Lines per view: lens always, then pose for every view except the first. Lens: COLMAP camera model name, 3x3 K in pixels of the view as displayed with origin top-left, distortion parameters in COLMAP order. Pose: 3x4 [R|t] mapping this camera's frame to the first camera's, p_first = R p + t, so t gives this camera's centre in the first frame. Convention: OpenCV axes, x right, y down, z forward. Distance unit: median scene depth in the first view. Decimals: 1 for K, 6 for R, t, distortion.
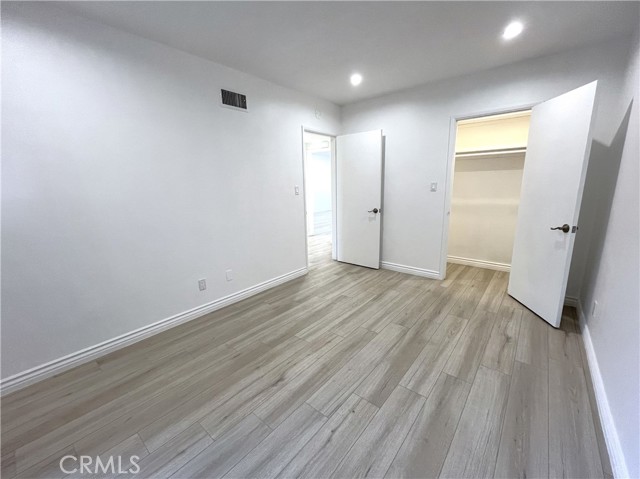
lens RADIAL K [[261.8, 0, 319.1], [0, 261.8, 239.9], [0, 0, 1]] dist [-0.004070, -0.000648]
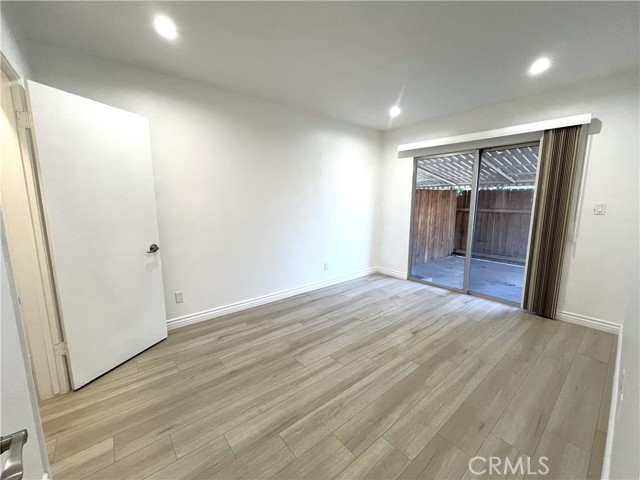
lens RADIAL K [[261.8, 0, 320.5], [0, 261.8, 236.5], [0, 0, 1]] dist [-0.004070, -0.000648]
pose [[-0.982952, -0.002867, 0.183841, 0.081799], [0.061239, 0.937684, 0.342052, -0.403229], [-0.173365, 0.347479, -0.921522, 1.810977]]
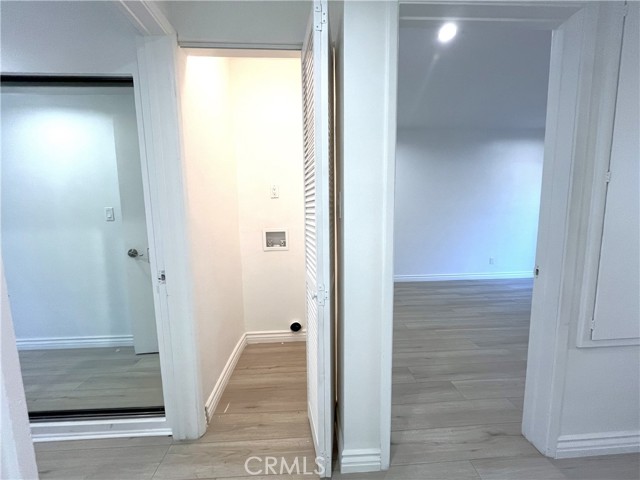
lens RADIAL K [[261.8, 0, 318.8], [0, 261.8, 241.7], [0, 0, 1]] dist [-0.004070, -0.000648]
pose [[-0.681573, -0.053250, 0.729810, -0.177370], [0.186402, 0.951813, 0.243530, -0.470508], [-0.707610, 0.302021, -0.638804, 2.389687]]
